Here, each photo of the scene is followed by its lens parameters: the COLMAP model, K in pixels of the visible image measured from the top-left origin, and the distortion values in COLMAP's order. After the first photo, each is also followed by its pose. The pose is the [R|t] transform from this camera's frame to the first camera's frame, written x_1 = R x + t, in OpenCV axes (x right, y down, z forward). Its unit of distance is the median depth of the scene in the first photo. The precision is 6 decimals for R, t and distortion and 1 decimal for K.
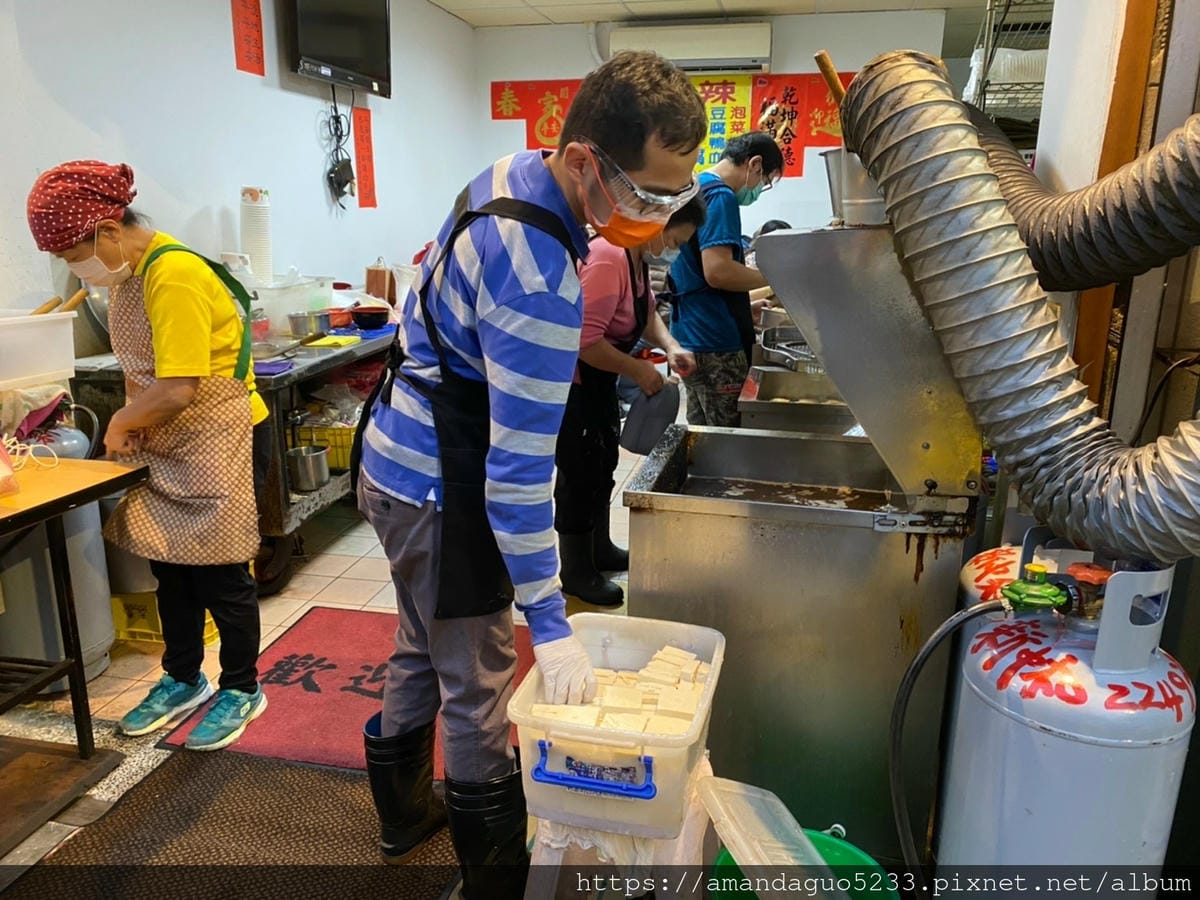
lens RADIAL K [[933.3, 0, 585.3], [0, 933.3, 438.7], [0, 0, 1]] dist [0.013431, 0.004852]
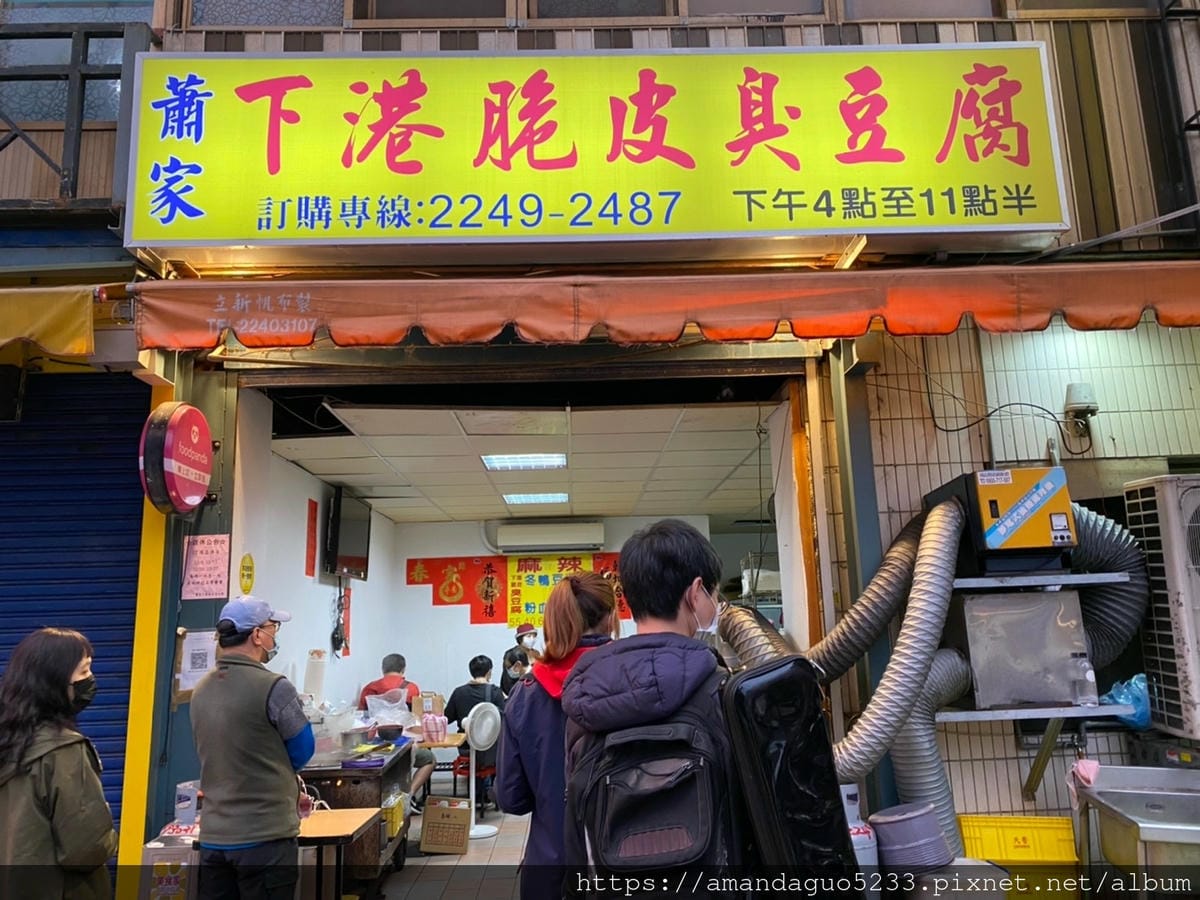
lens RADIAL K [[869.7, 0, 600.0], [0, 869.7, 450.0], [0, 0, 1]] dist [-0.008788, 0.000543]
pose [[0.971968, 0.012039, 0.234805, -0.571546], [0.090514, 0.902552, -0.420959, 0.188155], [-0.216992, 0.430412, 0.876162, -1.176392]]
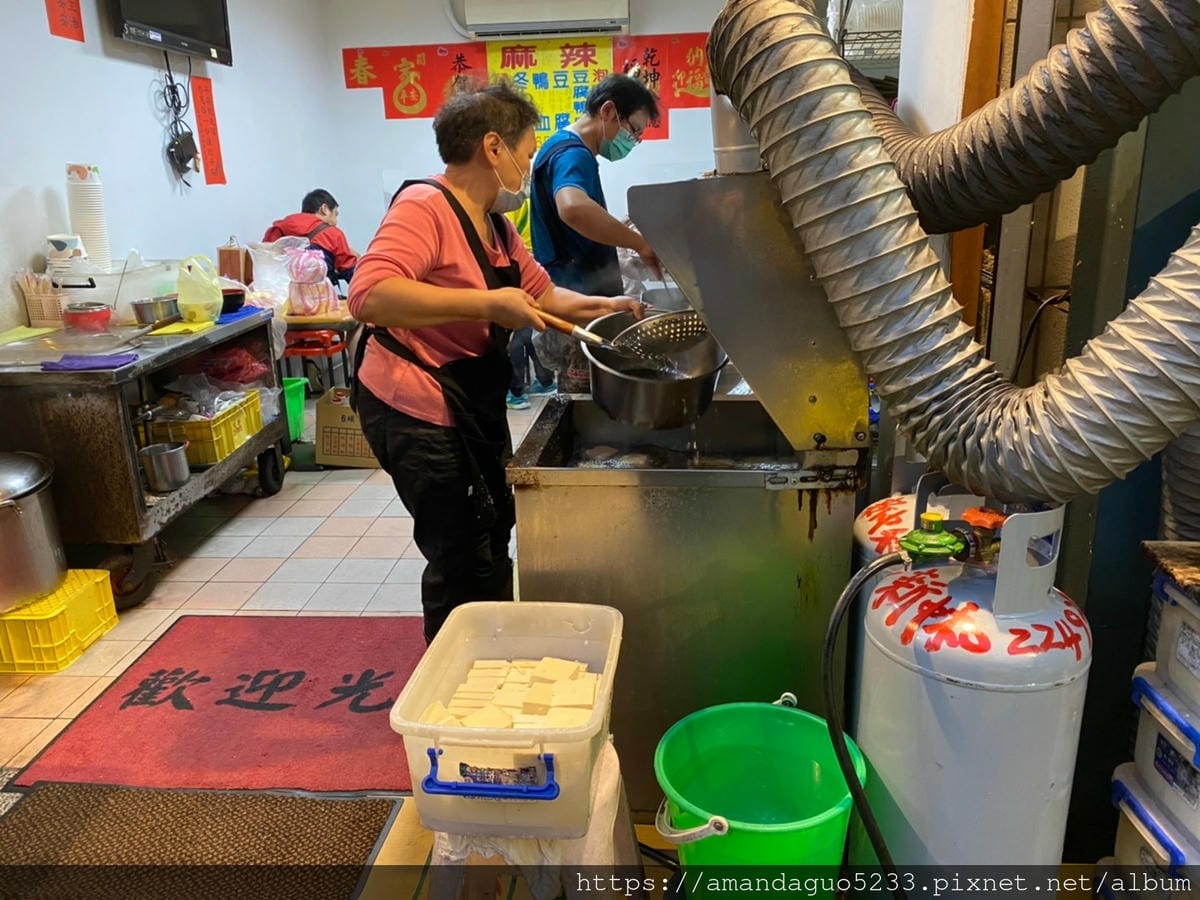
lens RADIAL K [[933.3, 0, 585.3], [0, 933.3, 438.7], [0, 0, 1]] dist [0.013431, 0.004852]
pose [[0.990305, -0.069026, 0.120544, 0.008907], [0.065546, 0.997317, 0.032602, 0.001176], [-0.122471, -0.024385, 0.992173, 0.058428]]
